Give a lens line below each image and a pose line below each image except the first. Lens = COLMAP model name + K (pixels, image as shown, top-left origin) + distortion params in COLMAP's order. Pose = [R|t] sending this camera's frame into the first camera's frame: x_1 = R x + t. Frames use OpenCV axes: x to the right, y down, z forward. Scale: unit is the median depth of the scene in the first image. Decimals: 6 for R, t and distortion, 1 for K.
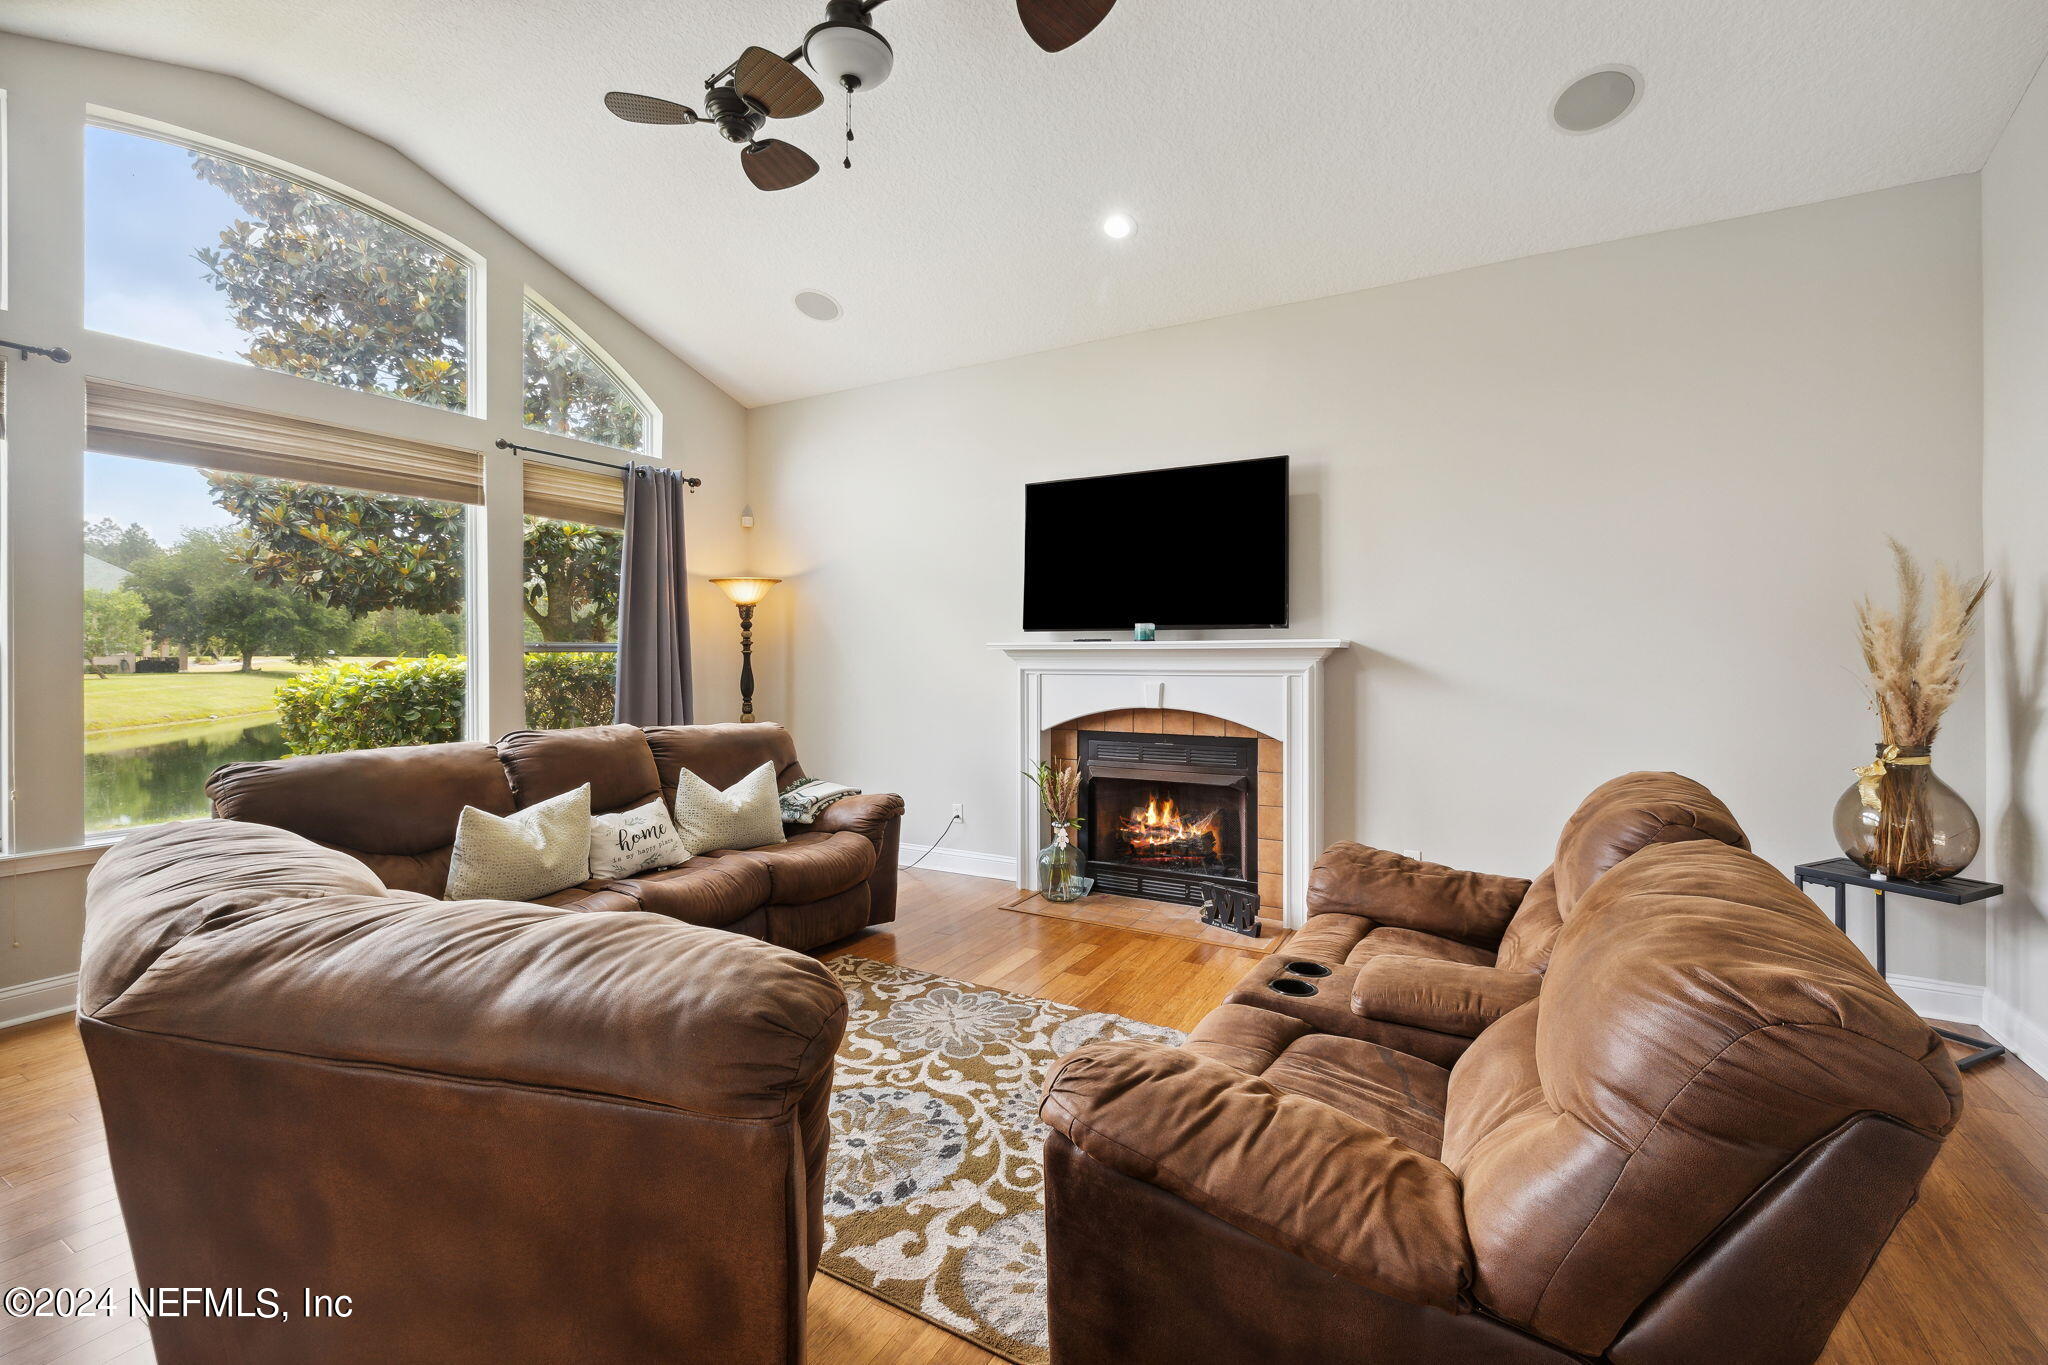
lens RADIAL K [[864.5, 0, 1015.2], [0, 864.5, 660.4], [0, 0, 1]] dist [-0.001079, 0.000029]
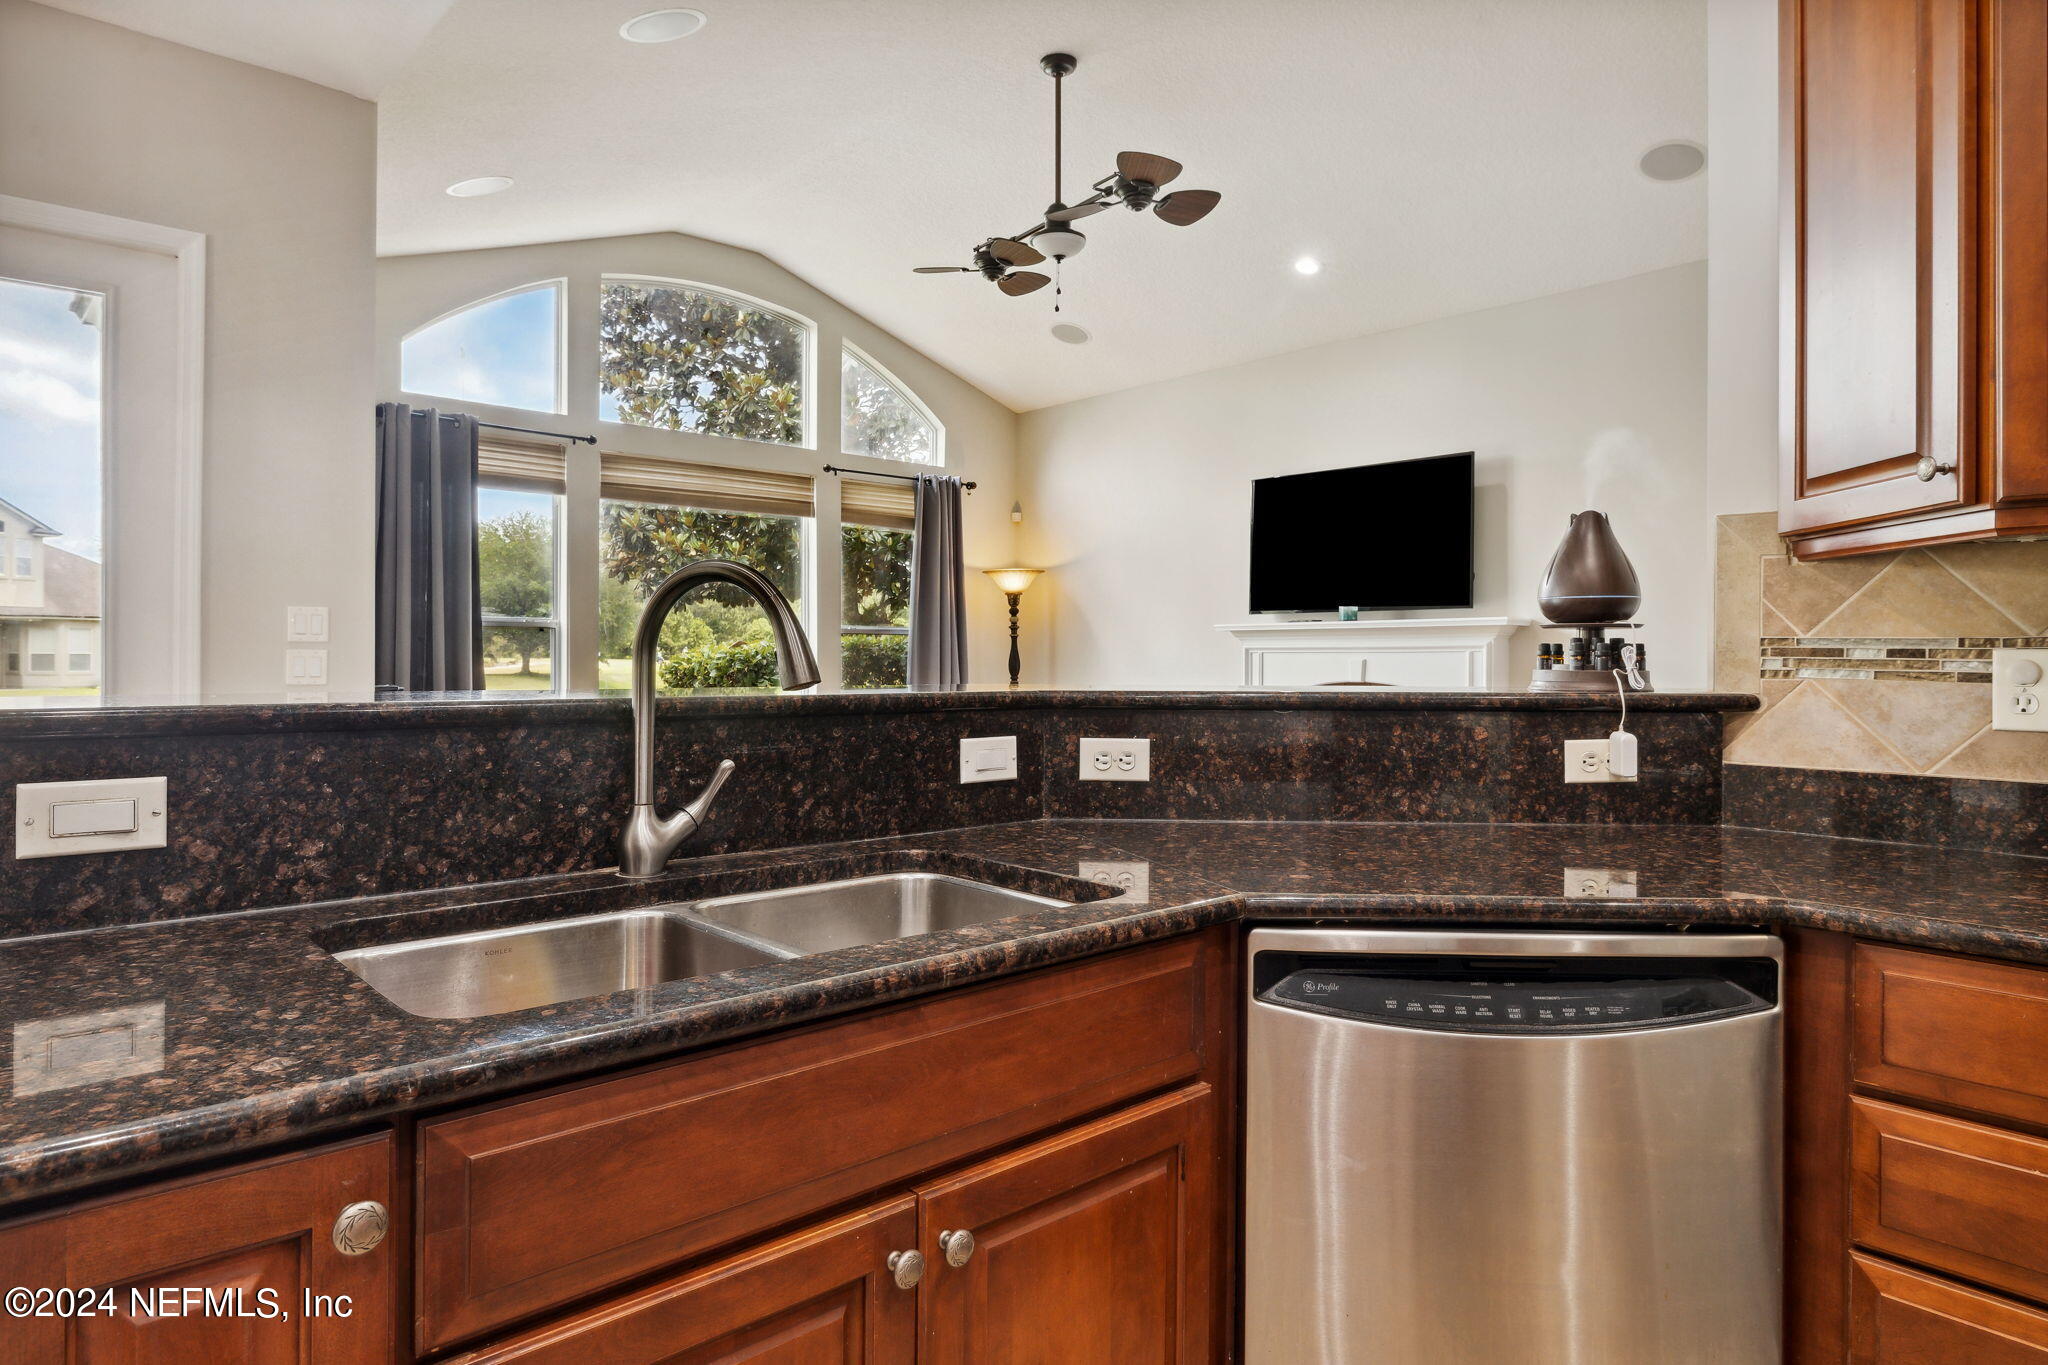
lens RADIAL K [[1197.1, 0, 1024.6], [0, 1197.1, 665.9], [0, 0, 1]] dist [-0.003414, 0.000059]
pose [[0.949609, 0.006639, -0.313367, 0.232884], [-0.007875, 0.999965, -0.002678, 0.041445], [0.313338, 0.005011, 0.949628, -0.576117]]
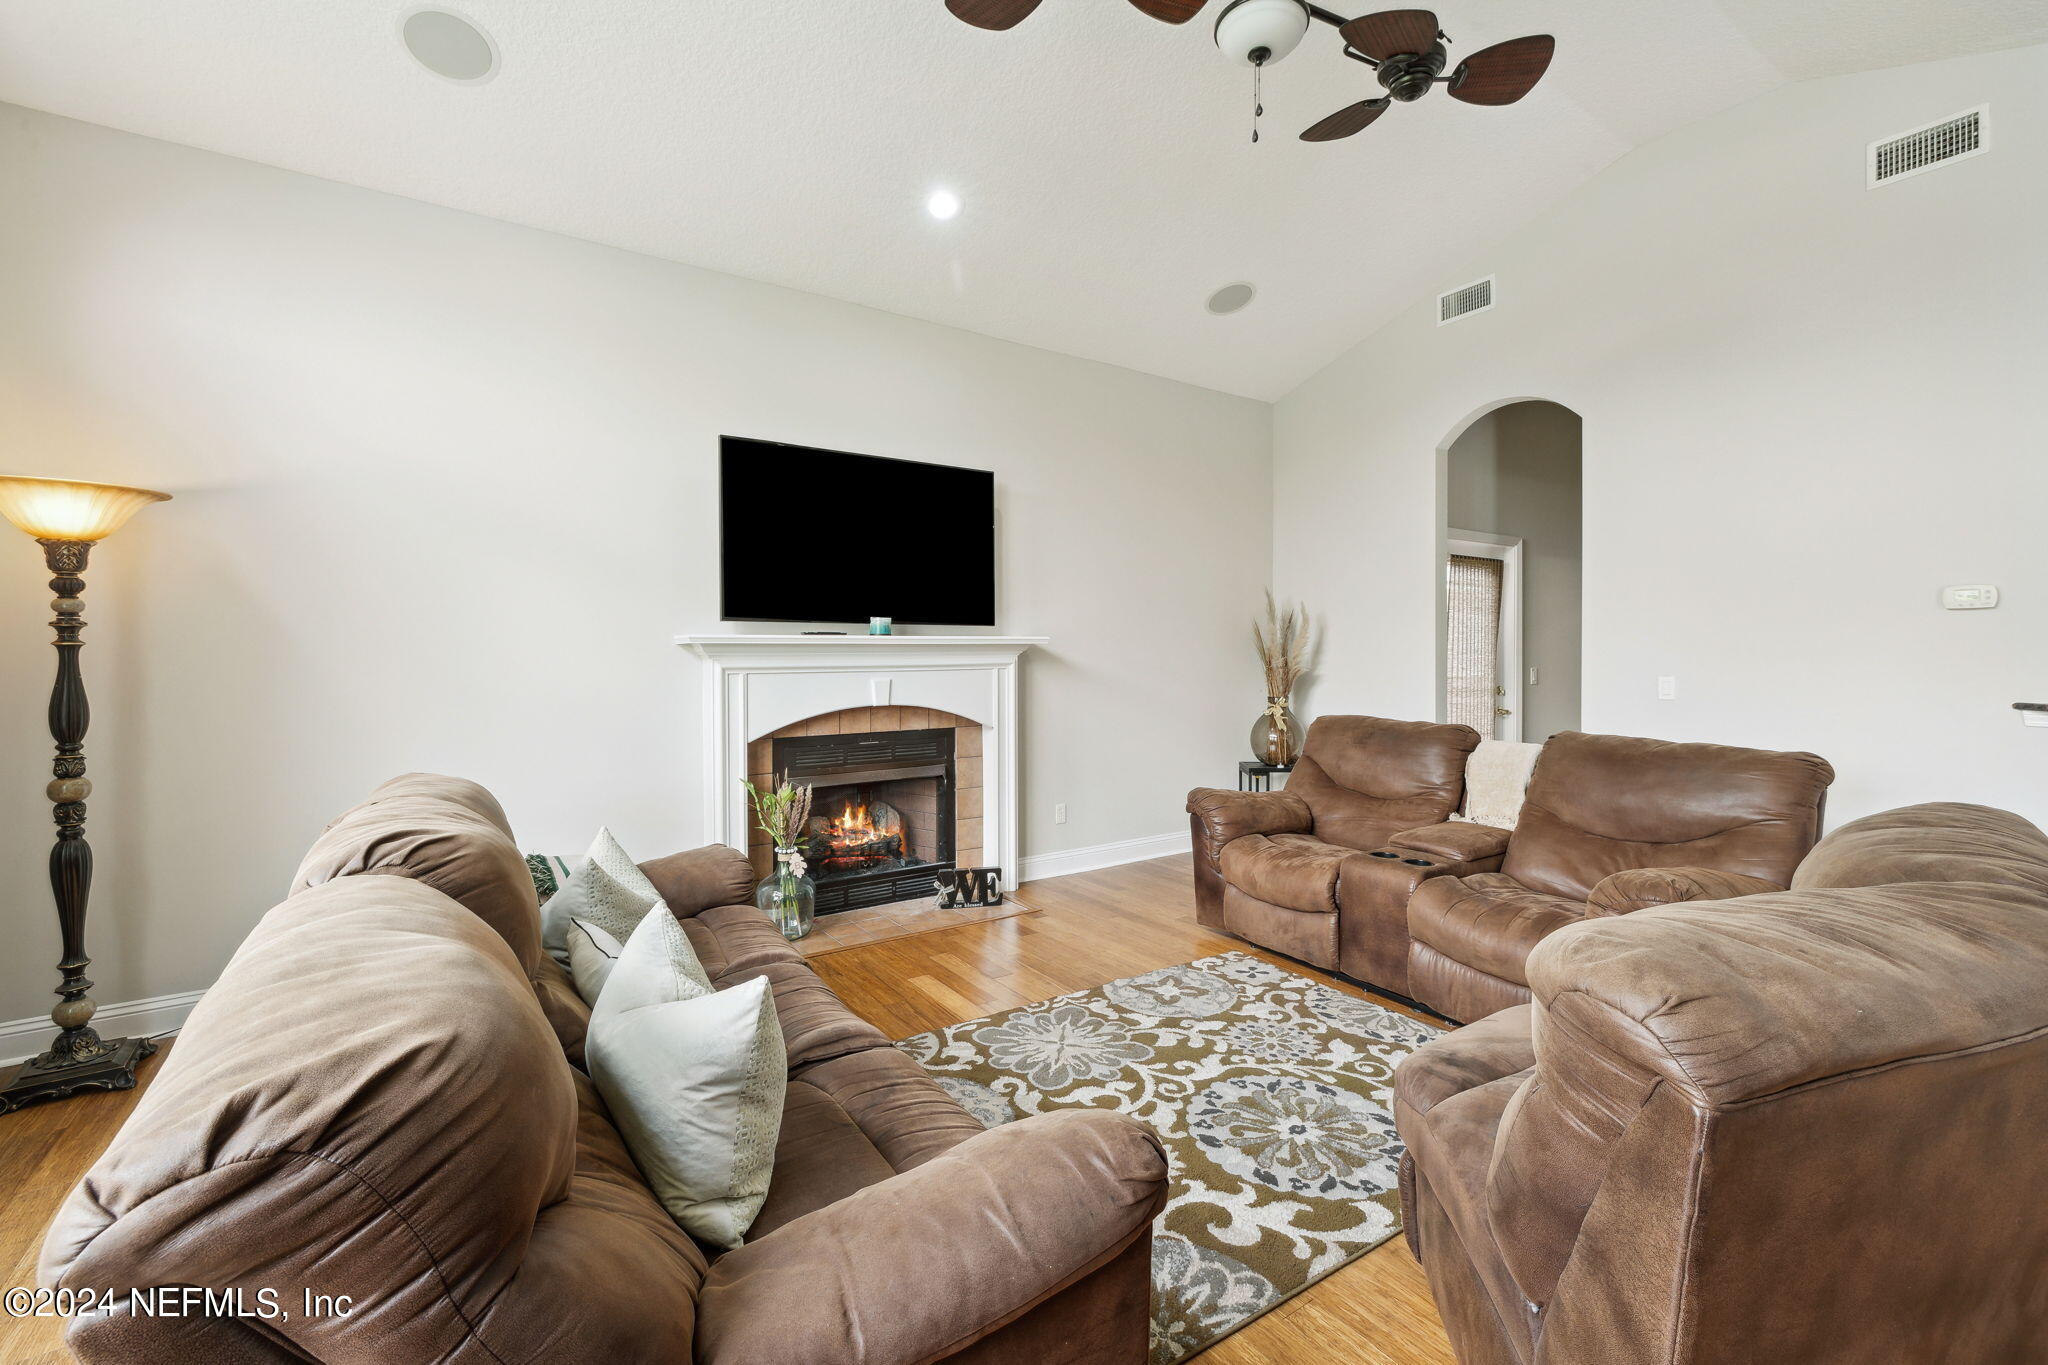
lens RADIAL K [[864.5, 0, 1035.3], [0, 864.5, 667.7], [0, 0, 1]] dist [-0.001079, 0.000029]
pose [[0.440279, -0.017967, 0.897681, -0.622604], [0.005958, 0.999836, 0.017089, -0.002355], [-0.897841, -0.002176, 0.440314, 0.423057]]
